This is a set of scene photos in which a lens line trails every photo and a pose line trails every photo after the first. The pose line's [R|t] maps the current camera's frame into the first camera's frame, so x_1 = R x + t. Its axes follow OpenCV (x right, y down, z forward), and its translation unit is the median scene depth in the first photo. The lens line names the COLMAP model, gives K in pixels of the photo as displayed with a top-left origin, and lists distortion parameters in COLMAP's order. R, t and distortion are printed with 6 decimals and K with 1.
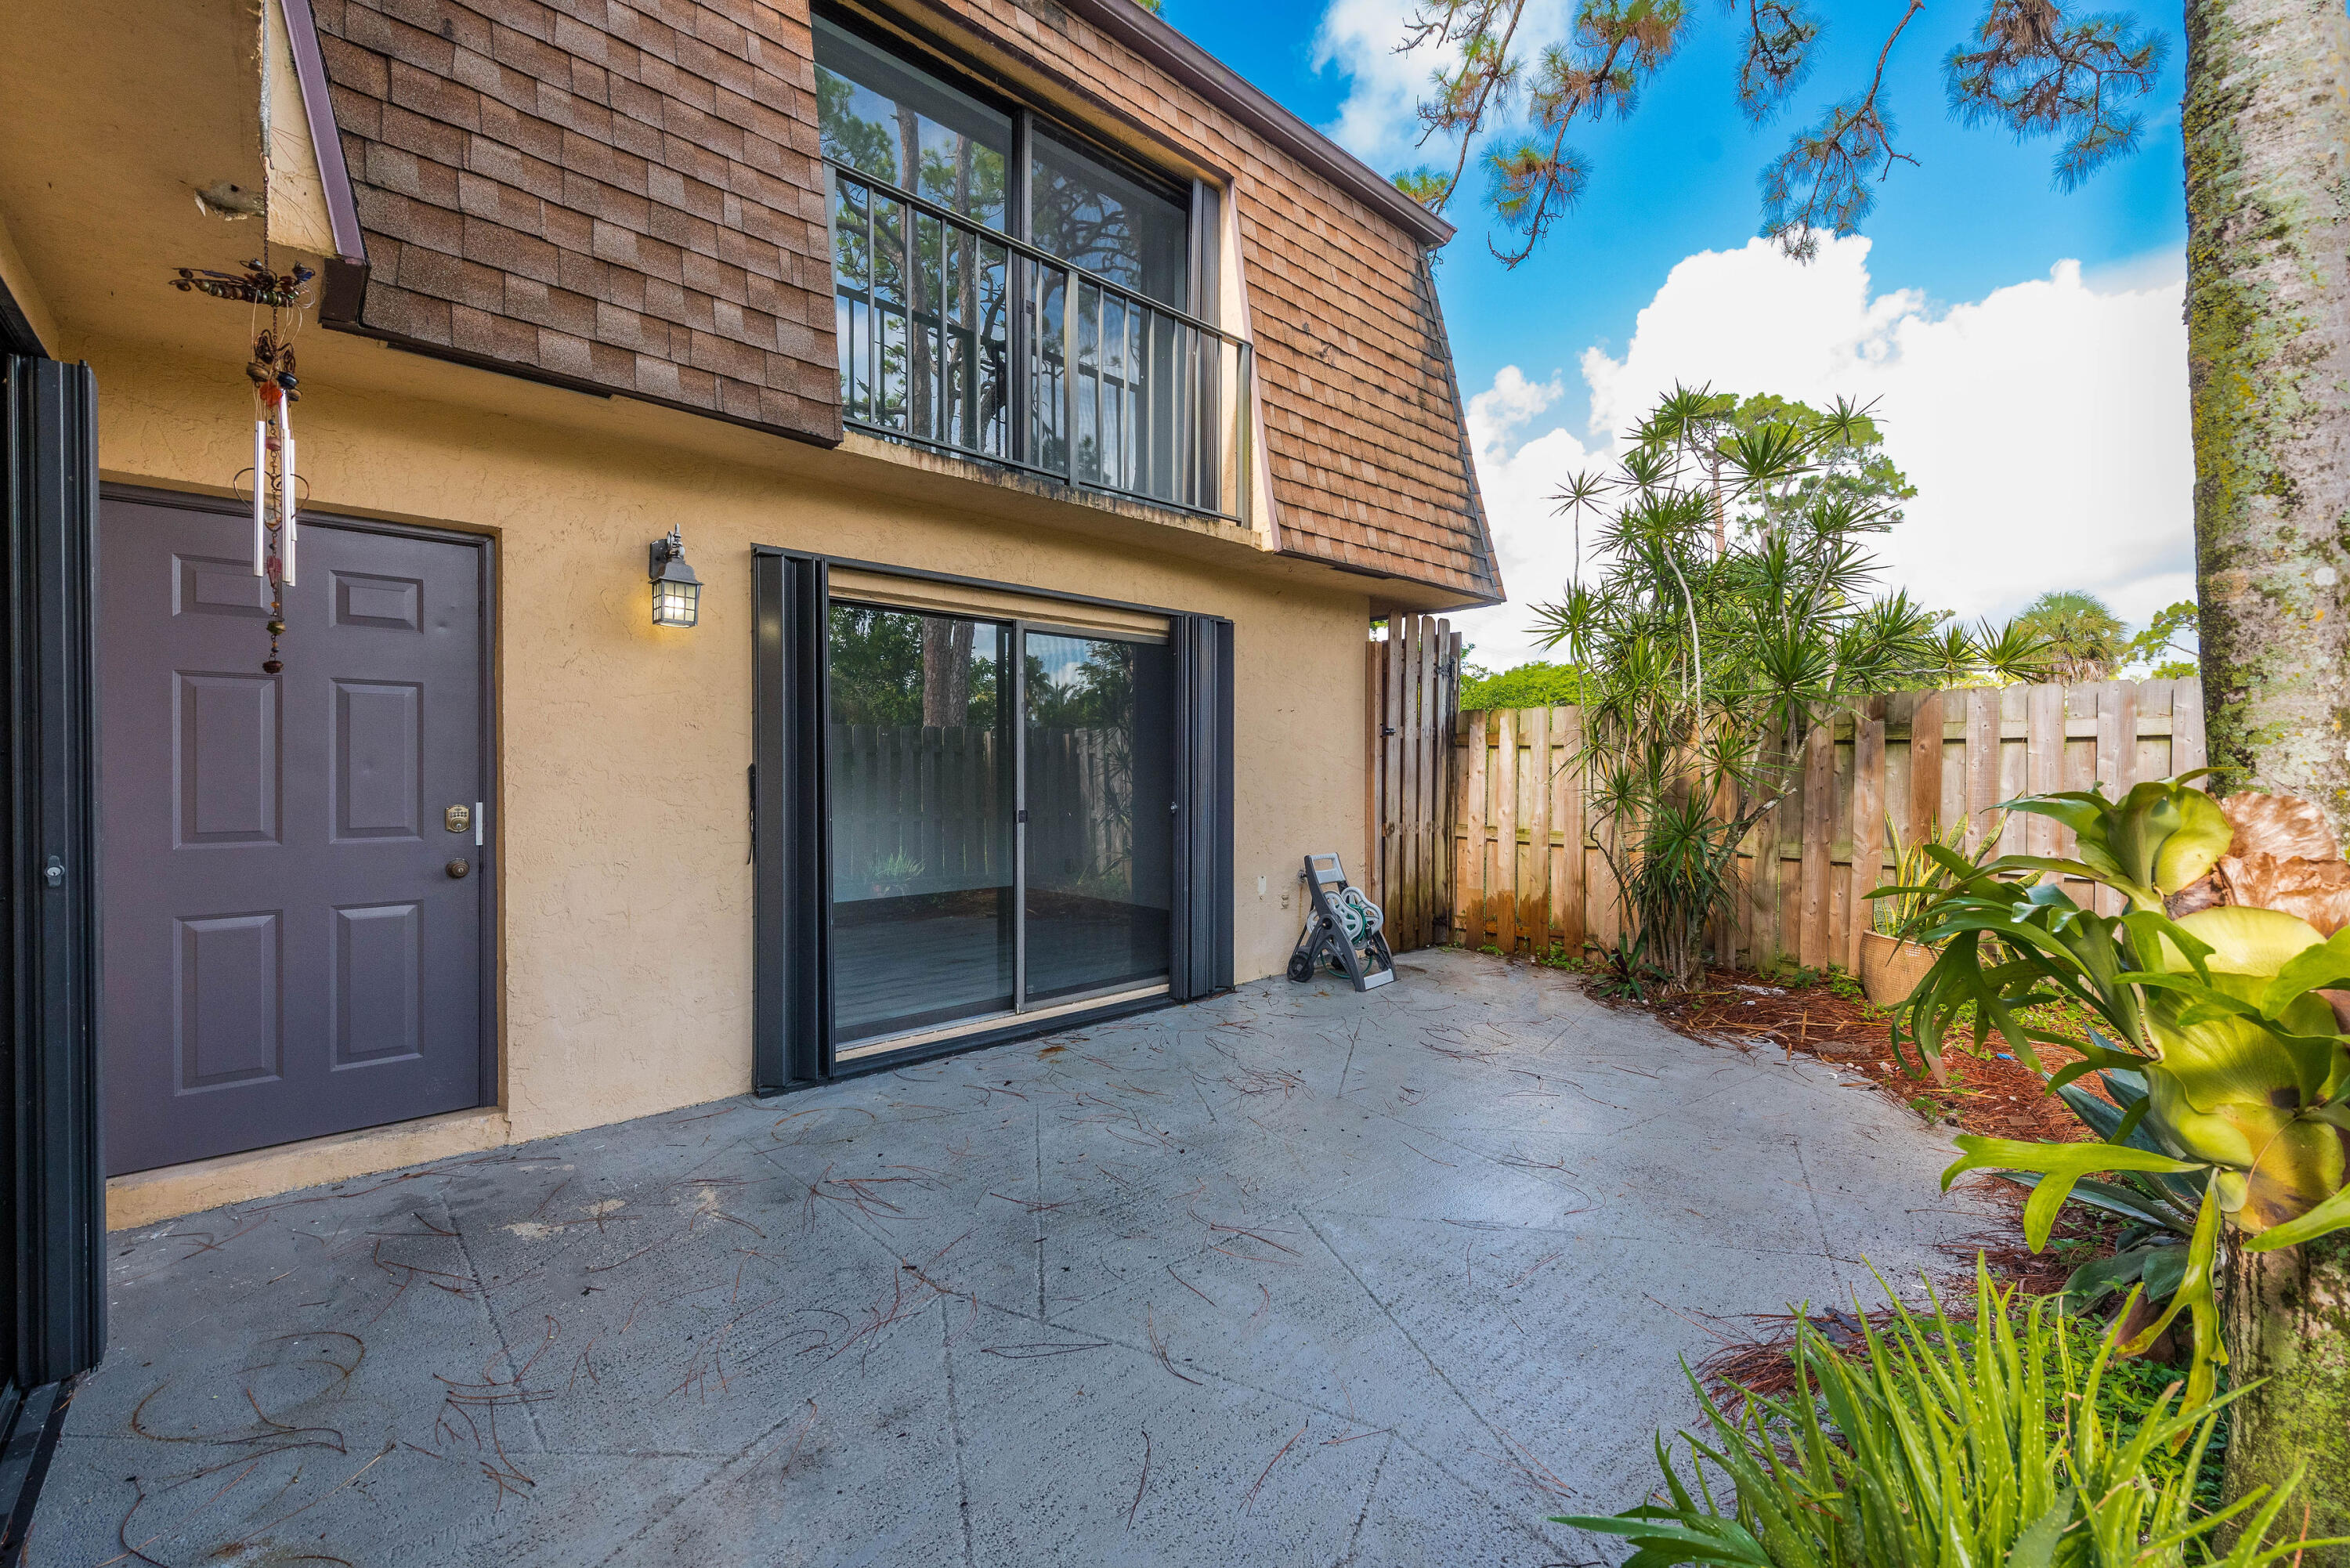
lens RADIAL K [[961.7, 0, 1178.9], [0, 961.7, 777.8], [0, 0, 1]] dist [-0.003852, -0.000522]
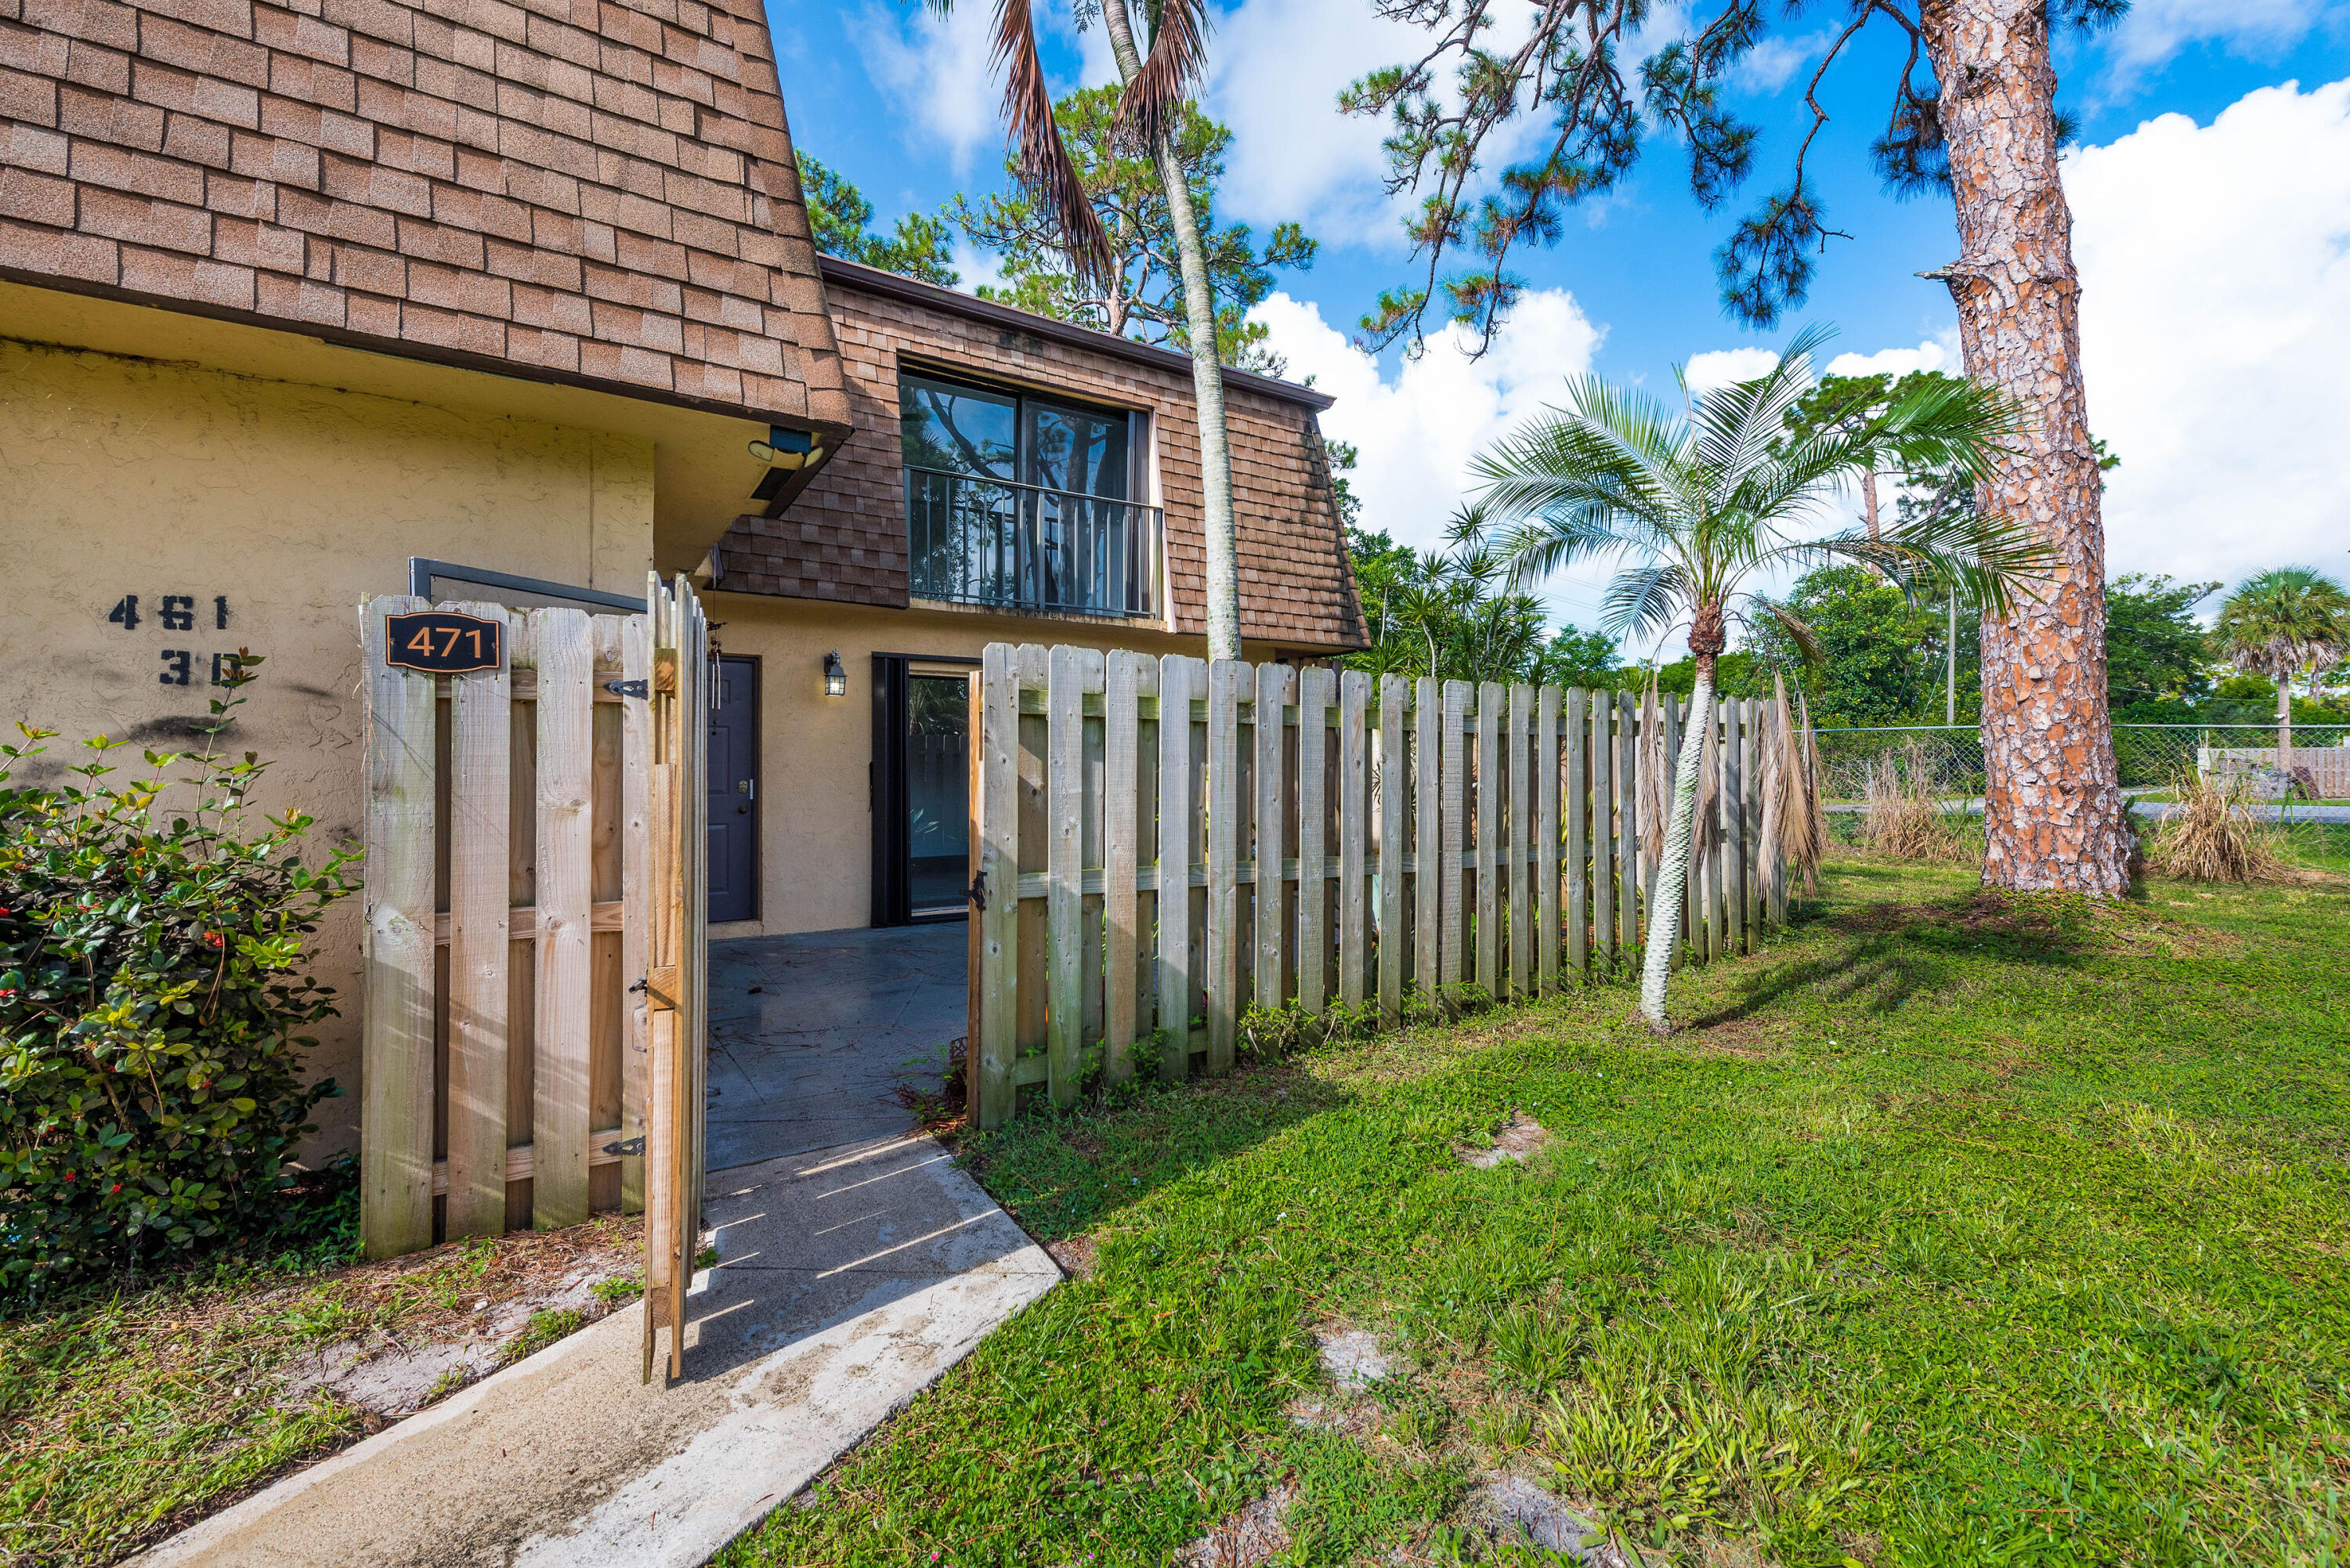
lens RADIAL K [[965.1, 0, 1162.3], [0, 965.1, 751.6], [0, 0, 1]] dist [0.008115, -0.000350]
pose [[0.982603, -0.004063, -0.185673, 0.323046], [-0.000385, 0.999714, -0.023914, 0.008474], [0.185717, 0.023570, 0.982321, -0.532610]]
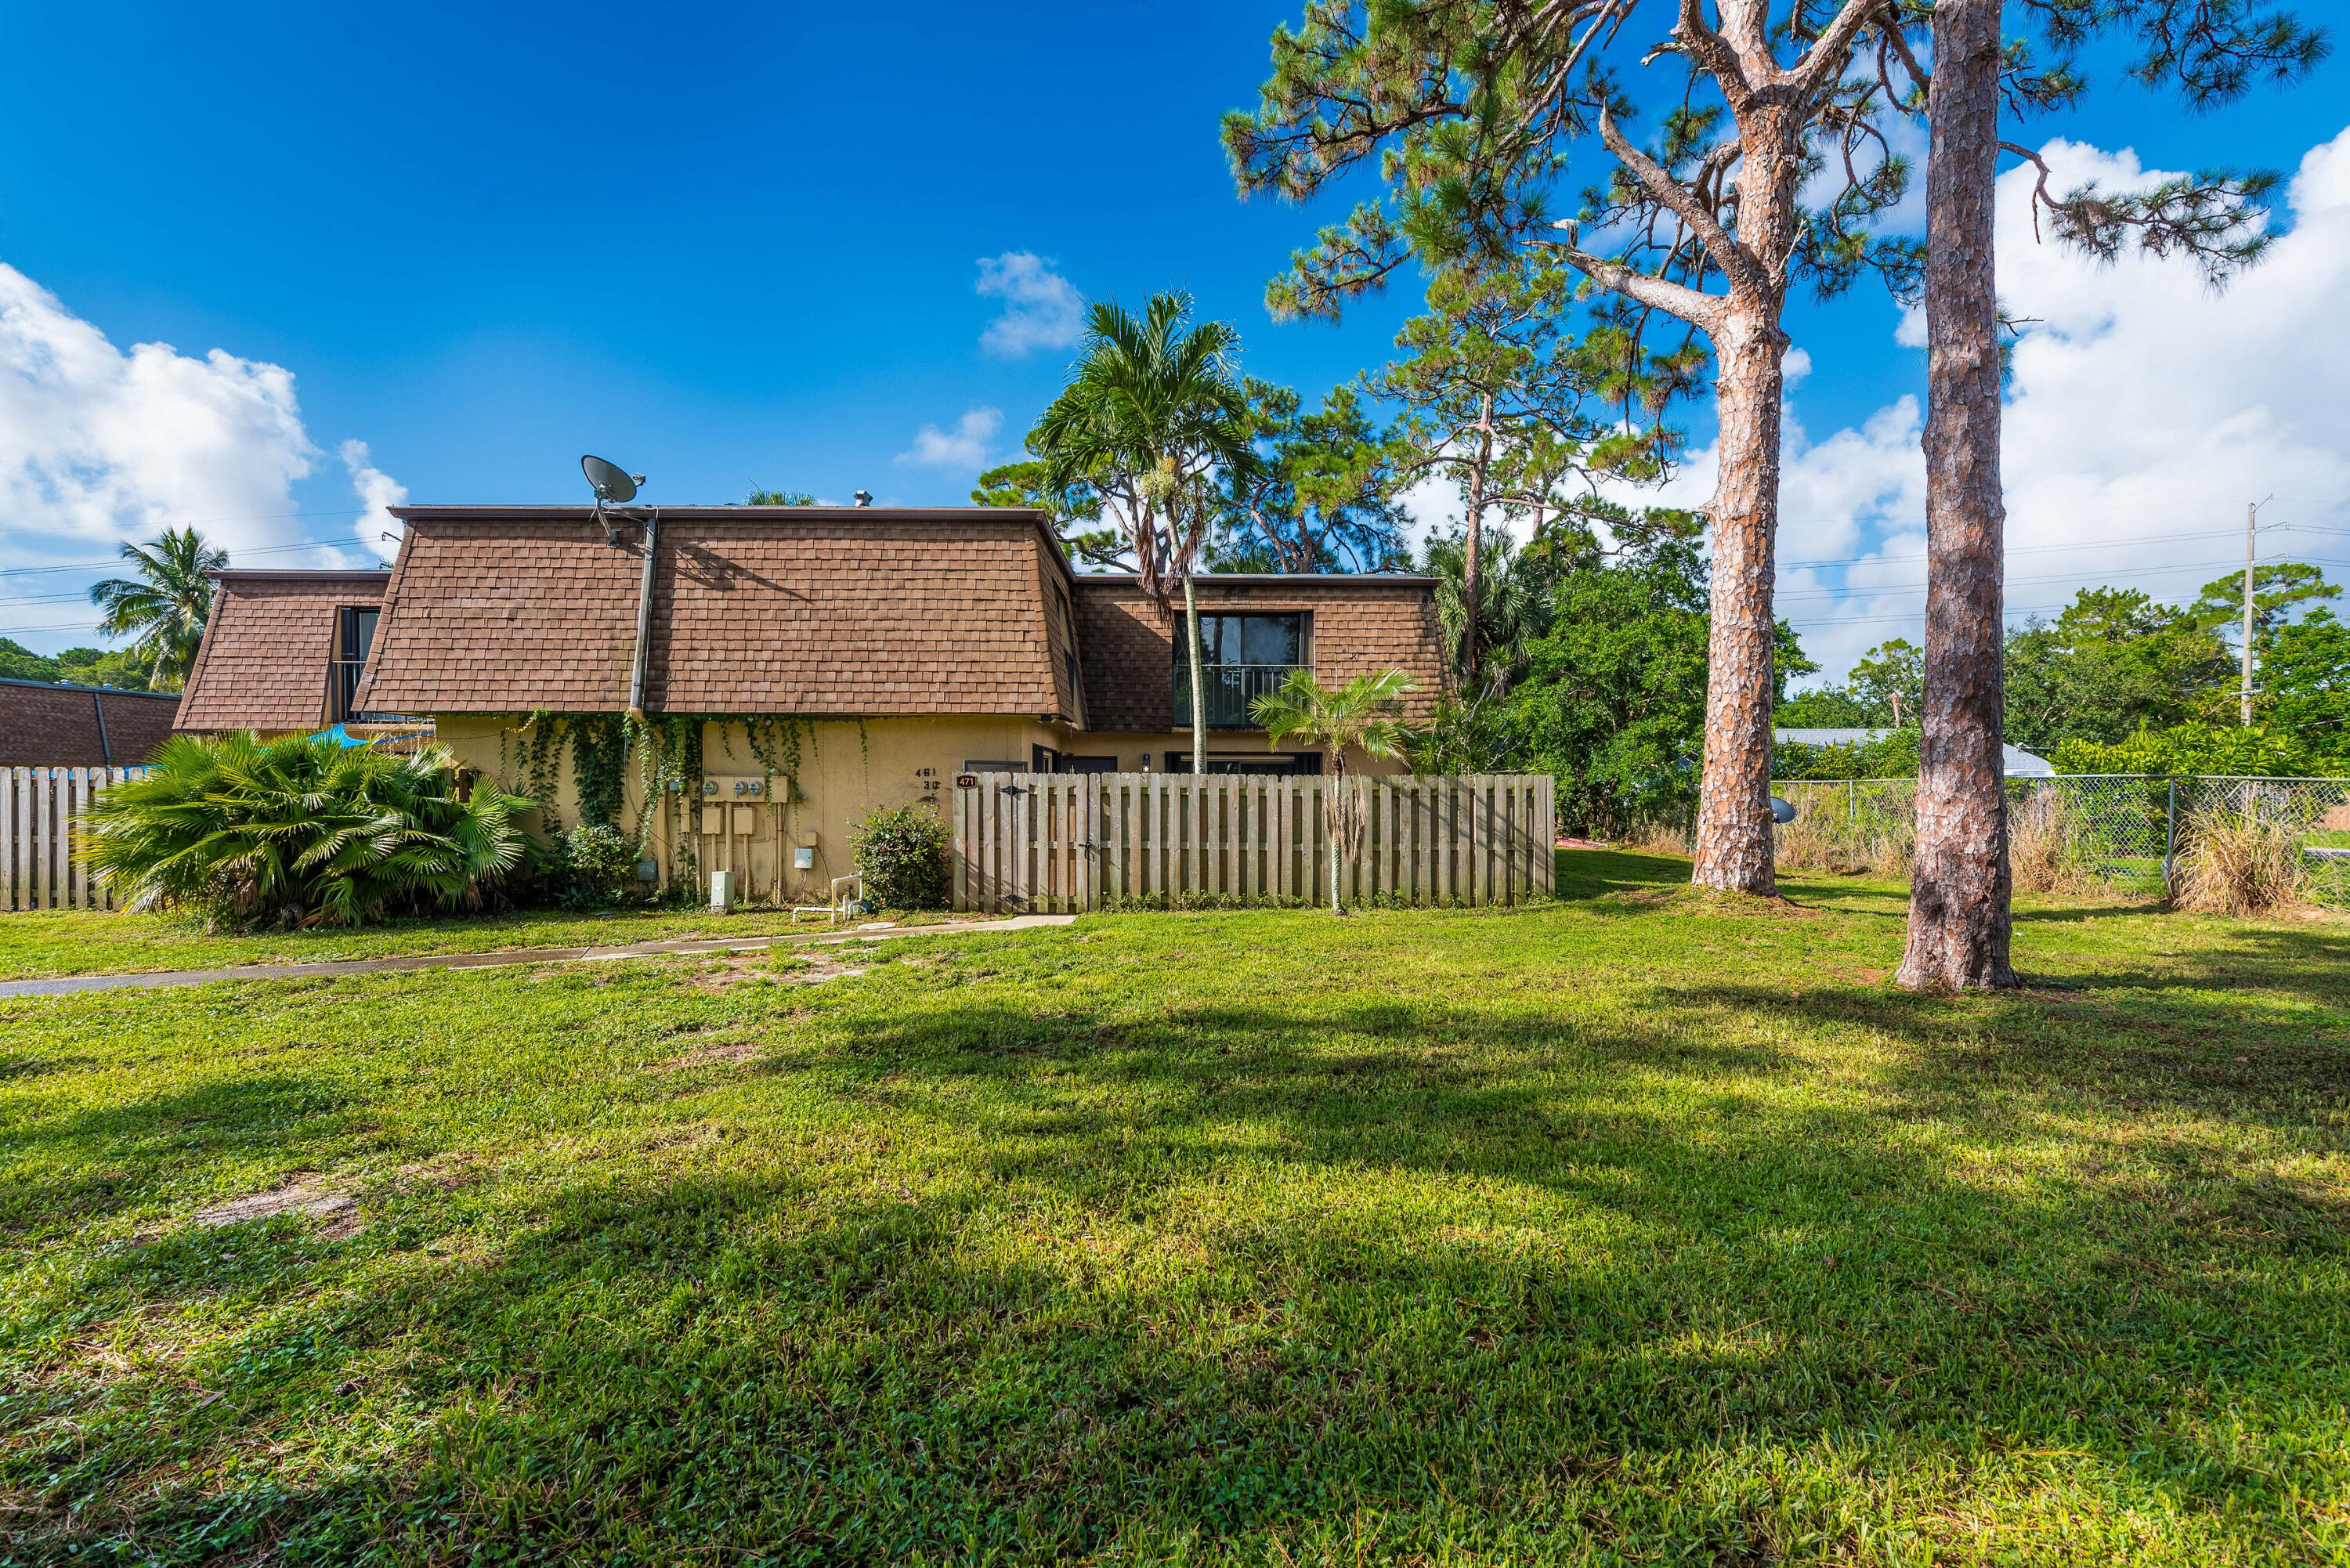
lens RADIAL K [[967.0, 0, 1191.4], [0, 967.0, 803.7], [0, 0, 1]] dist [0.021140, -0.000251]
pose [[0.734213, 0.010659, -0.678835, 1.590575], [-0.008914, 0.999942, 0.006059, -0.020579], [0.678860, 0.001602, 0.734266, -1.297310]]
